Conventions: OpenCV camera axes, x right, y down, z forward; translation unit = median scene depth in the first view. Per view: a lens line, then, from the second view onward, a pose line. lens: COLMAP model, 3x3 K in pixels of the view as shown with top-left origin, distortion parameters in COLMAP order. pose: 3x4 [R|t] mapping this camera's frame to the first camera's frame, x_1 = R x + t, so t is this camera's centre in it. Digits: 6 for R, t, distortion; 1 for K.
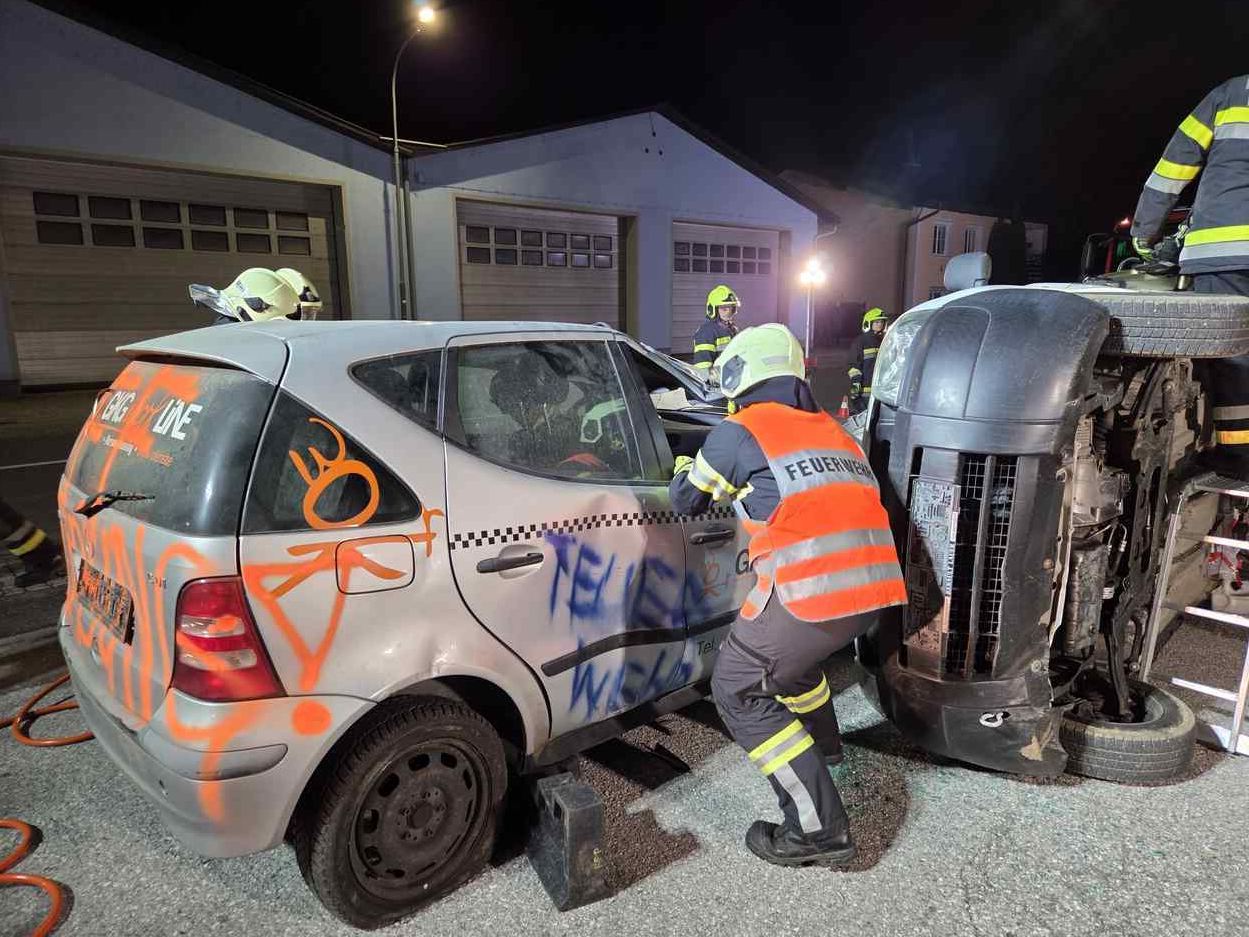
lens RADIAL K [[840.7, 0, 624.5], [0, 840.7, 458.5], [0, 0, 1]] dist [0.090428, -0.078816]
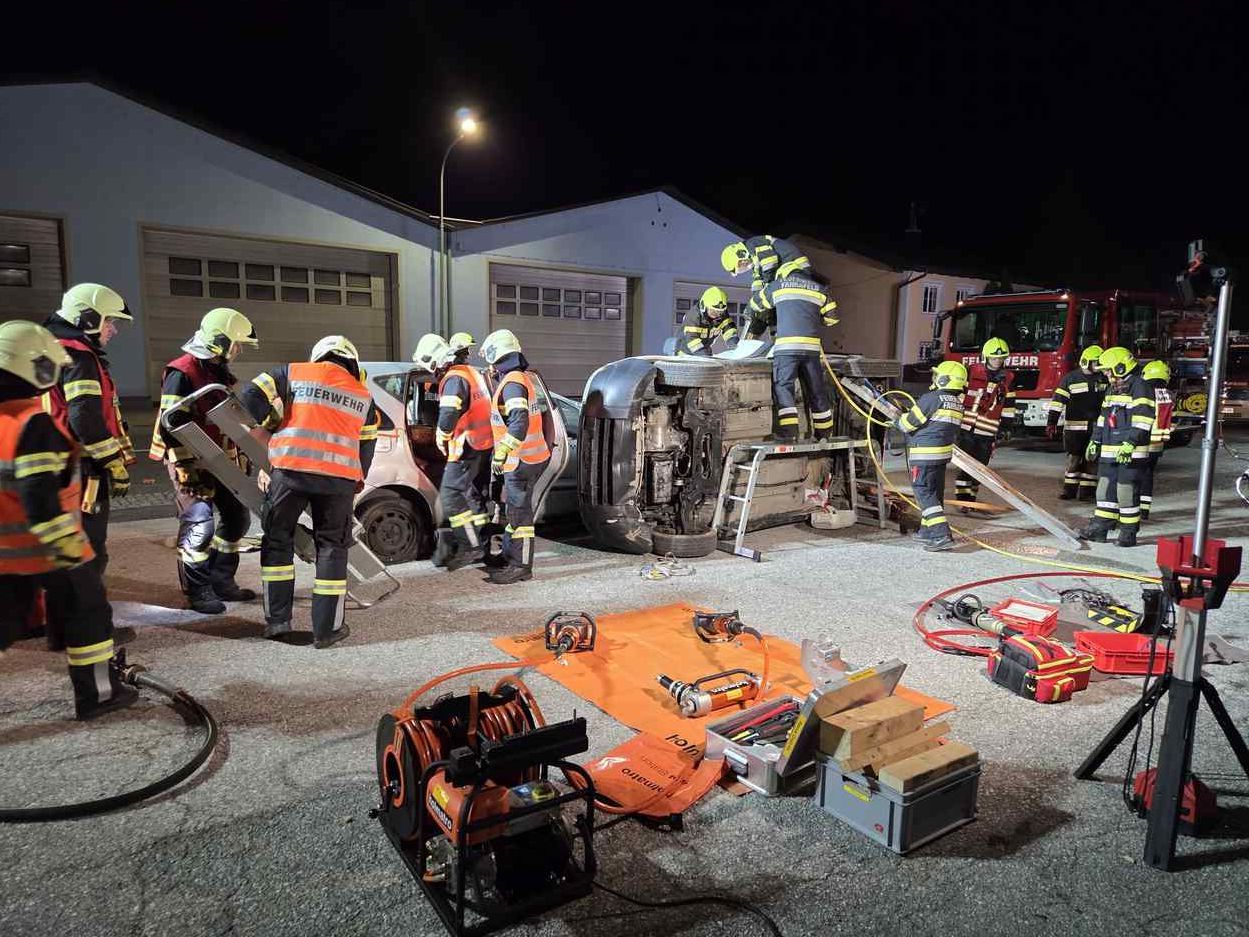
lens RADIAL K [[826.2, 0, 617.6], [0, 826.2, 457.3], [0, 0, 1]] dist [0.083444, -0.068864]
pose [[0.997669, 0.034223, -0.059033, 0.076416], [-0.037064, 0.998172, -0.047736, 0.029570], [0.057291, 0.049813, 0.997114, -0.198002]]
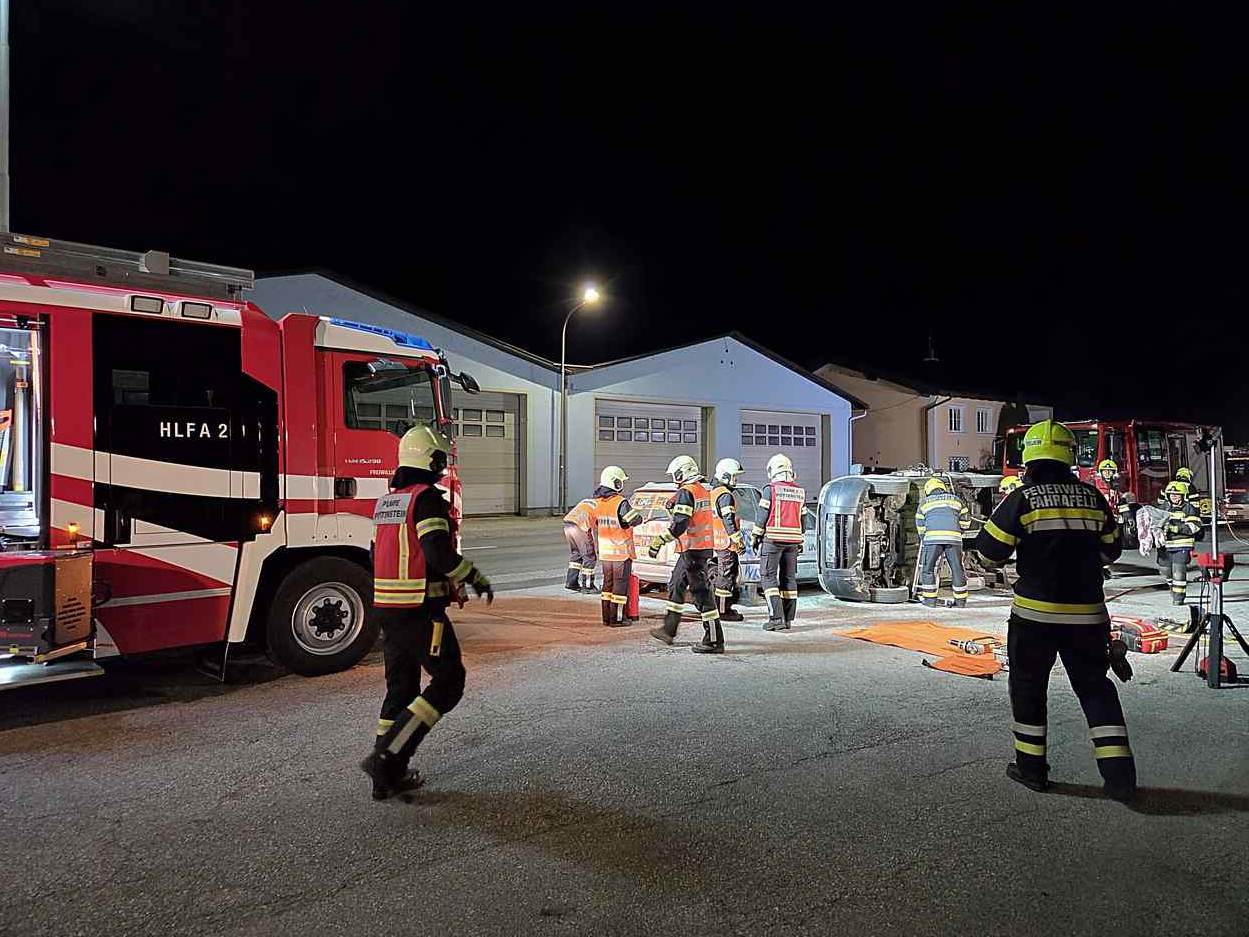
lens RADIAL K [[811.7, 0, 630.6], [0, 811.7, 452.8], [0, 0, 1]] dist [0.087560, -0.077789]
pose [[0.997818, 0.008190, -0.065514, -0.047982], [-0.020680, 0.981113, -0.192328, 0.063264], [0.062701, 0.193264, 0.979141, -0.401489]]
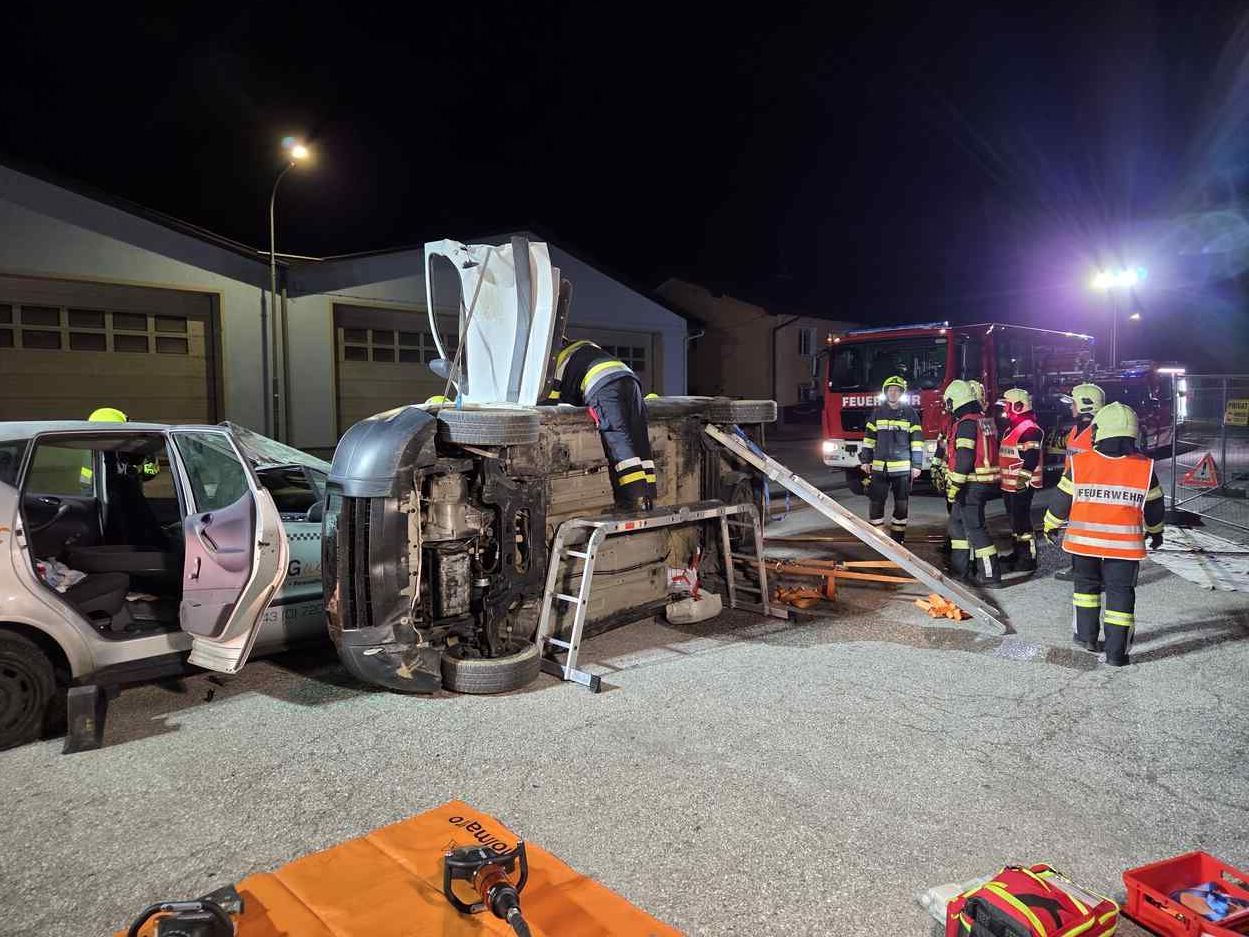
lens RADIAL K [[830.8, 0, 627.5], [0, 830.8, 450.3], [0, 0, 1]] dist [0.086006, -0.079563]
pose [[0.996726, -0.001668, 0.080833, 0.104454], [0.010894, 0.993439, -0.113841, 0.012761], [-0.080113, 0.114349, 0.990205, -0.100244]]
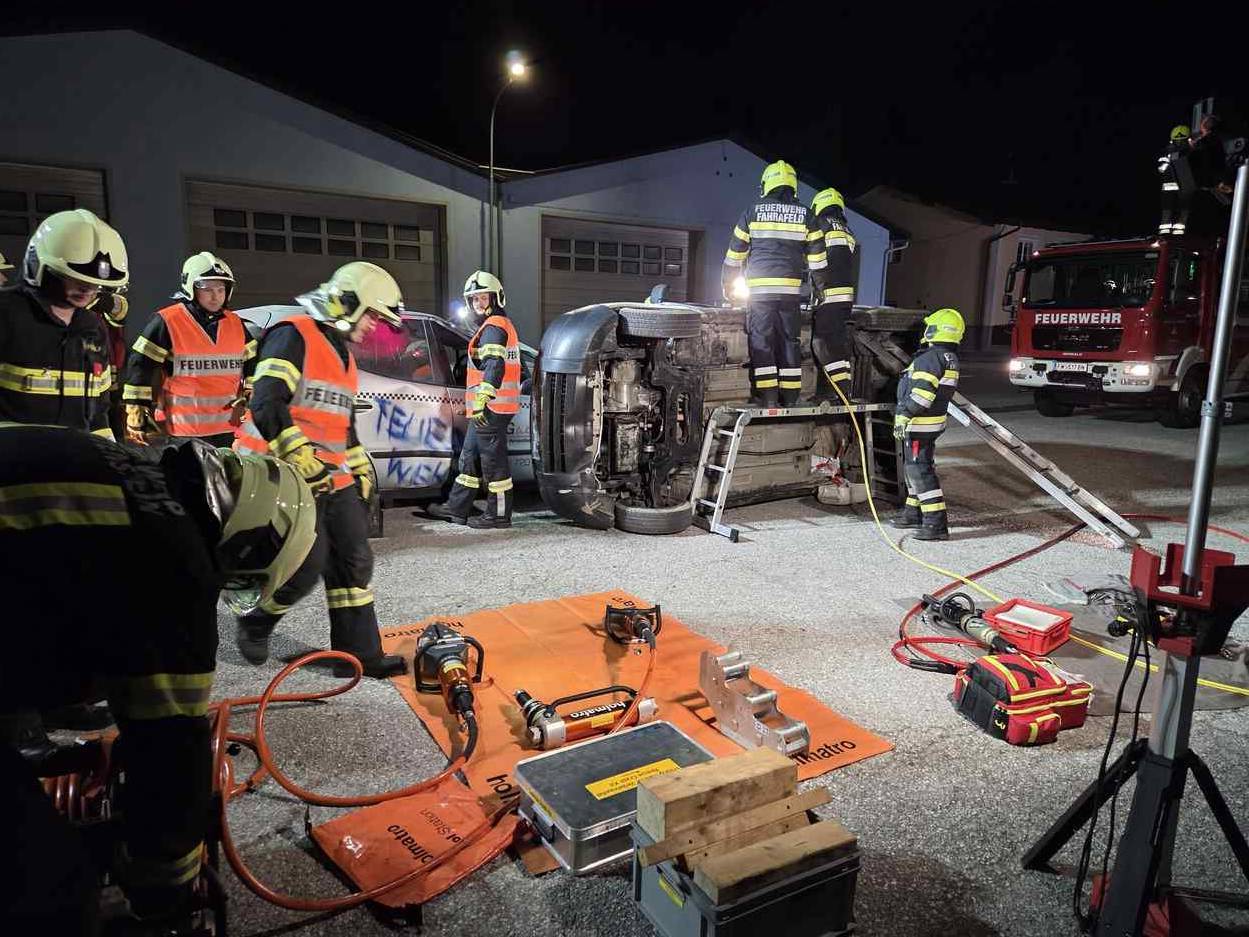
lens RADIAL K [[830.8, 0, 627.5], [0, 830.8, 450.3], [0, 0, 1]] dist [0.086006, -0.079563]
pose [[0.988169, 0.056866, -0.142435, 0.117311], [-0.058407, 0.998271, -0.006657, 0.025802], [0.141810, 0.014898, 0.989782, -0.152677]]
